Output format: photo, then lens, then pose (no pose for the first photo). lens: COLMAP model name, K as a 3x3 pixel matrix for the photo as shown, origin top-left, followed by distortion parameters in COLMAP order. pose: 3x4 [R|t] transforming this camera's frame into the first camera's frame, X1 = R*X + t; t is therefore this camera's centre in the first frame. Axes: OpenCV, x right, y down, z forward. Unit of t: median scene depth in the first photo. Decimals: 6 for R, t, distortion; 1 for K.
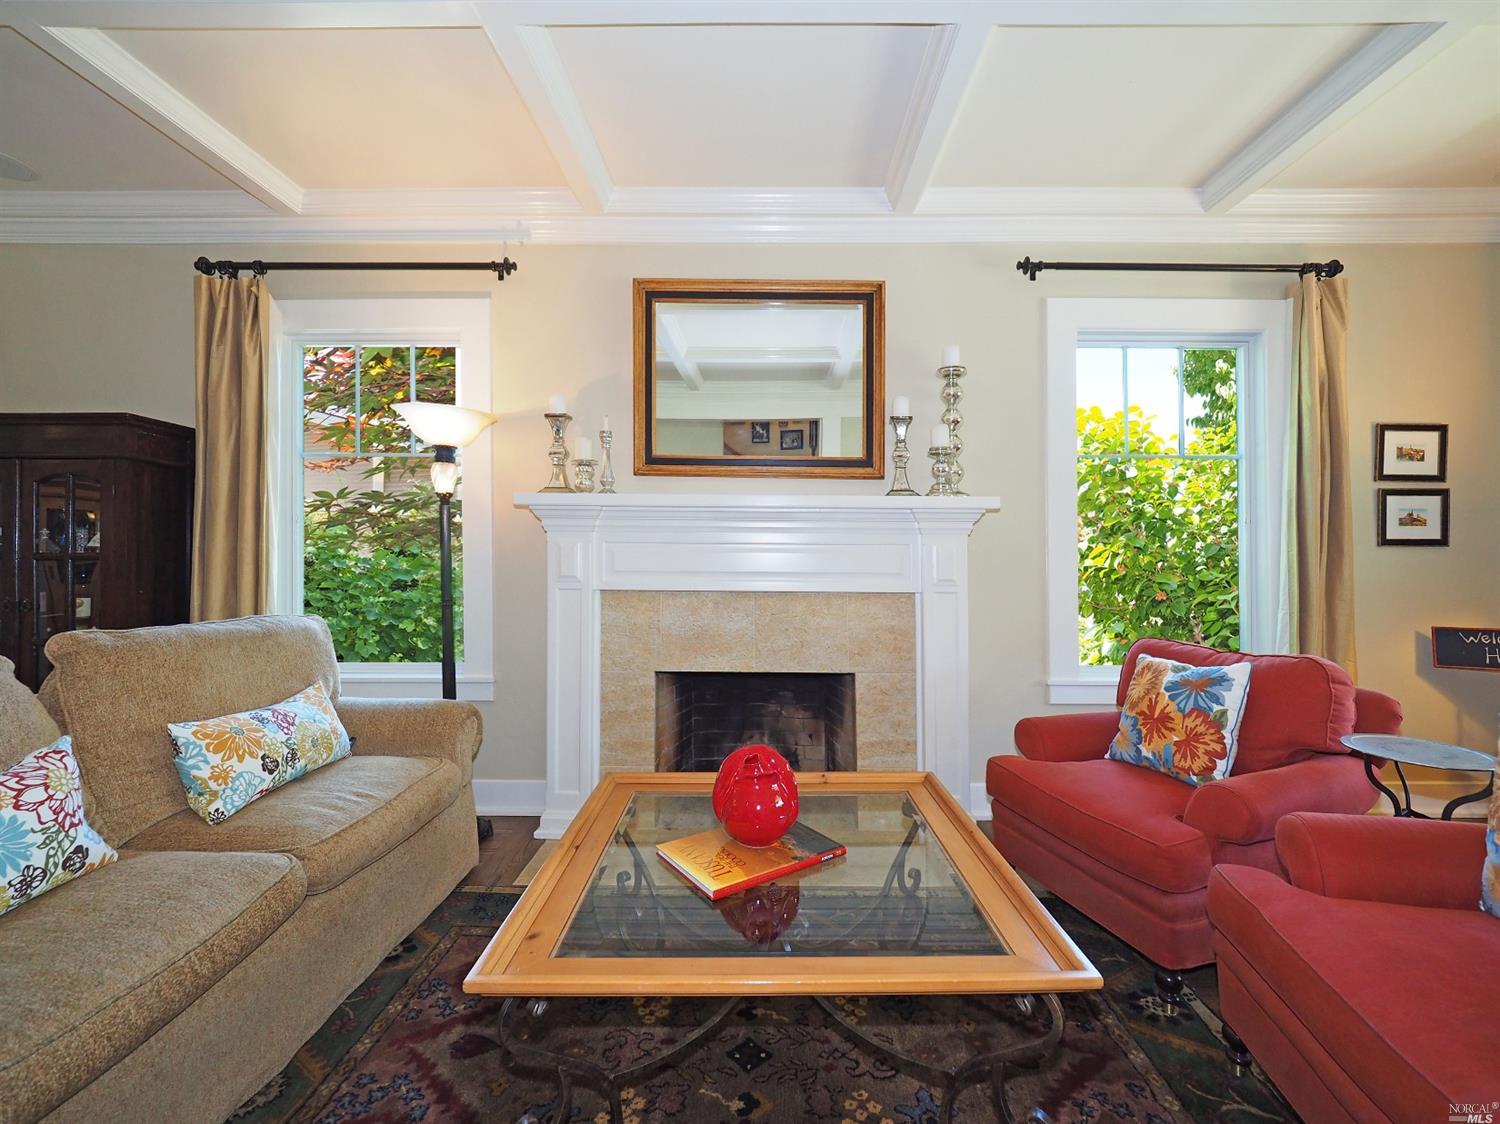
lens RADIAL K [[648.7, 0, 749.8], [0, 648.7, 552.6], [0, 0, 1]] dist [-0.007153, -0.001455]
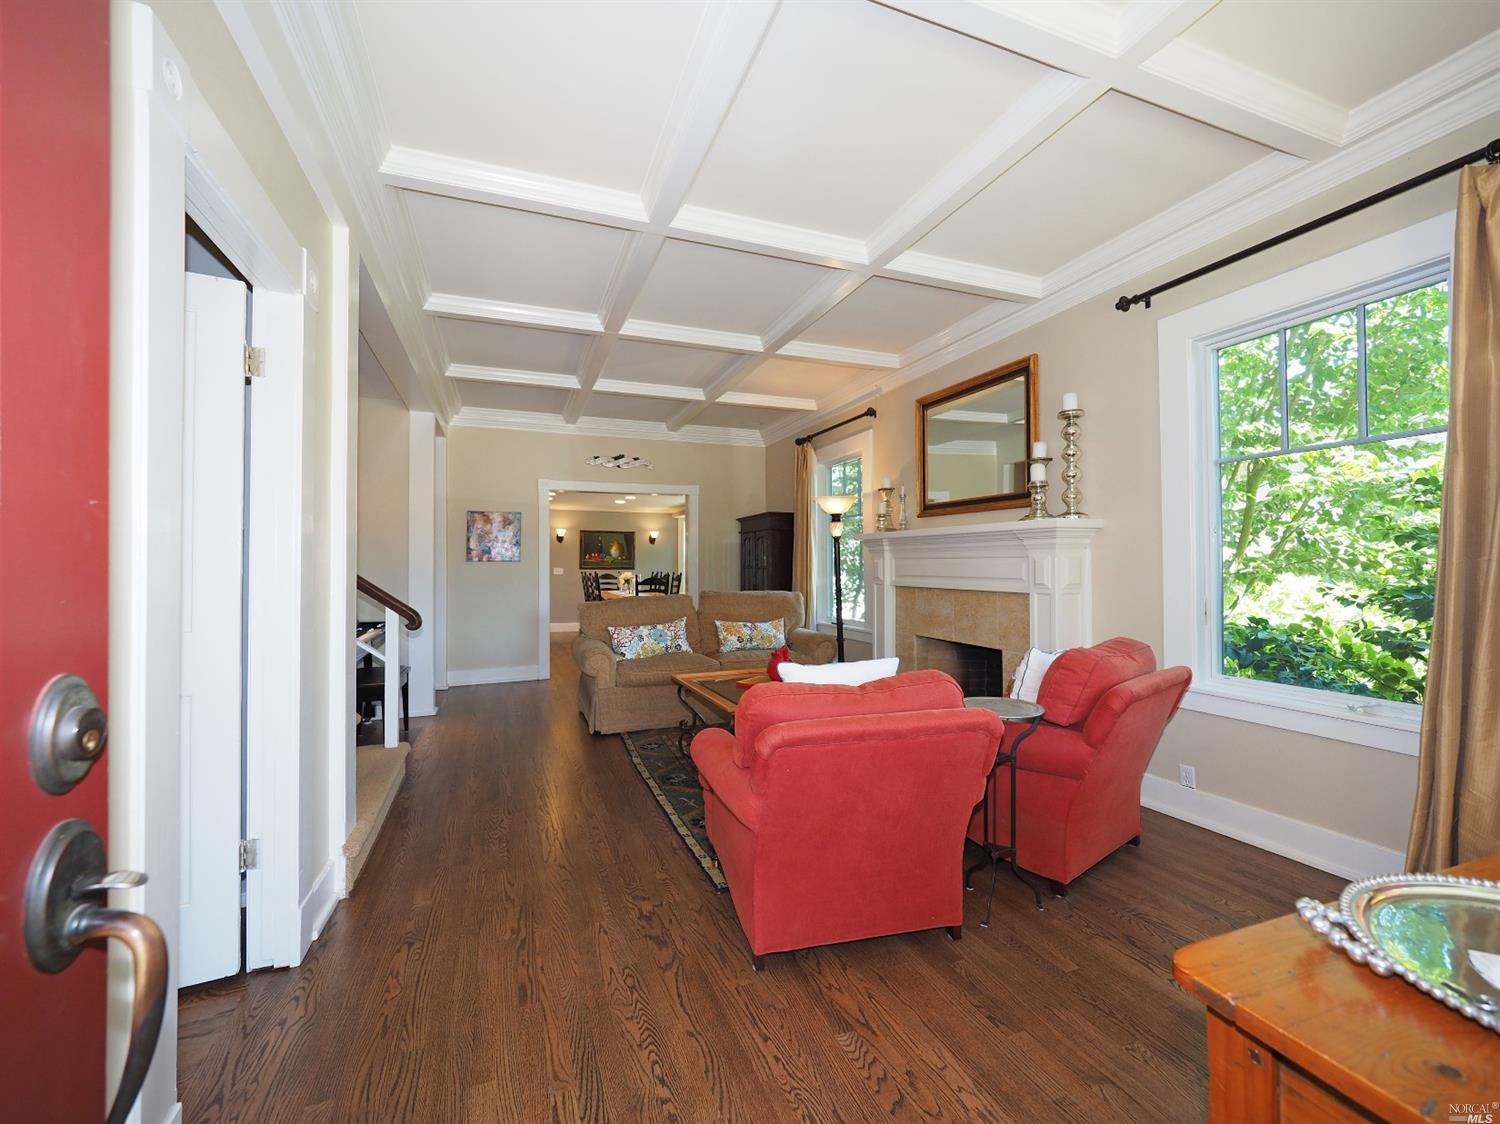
lens RADIAL K [[648.7, 0, 748.8], [0, 648.7, 567.3], [0, 0, 1]] dist [-0.007153, -0.001455]
pose [[0.362110, -0.005400, -0.932120, 1.227238], [0.011953, 0.999928, -0.001149, 0.003868], [0.932059, -0.010725, 0.362149, -0.009350]]
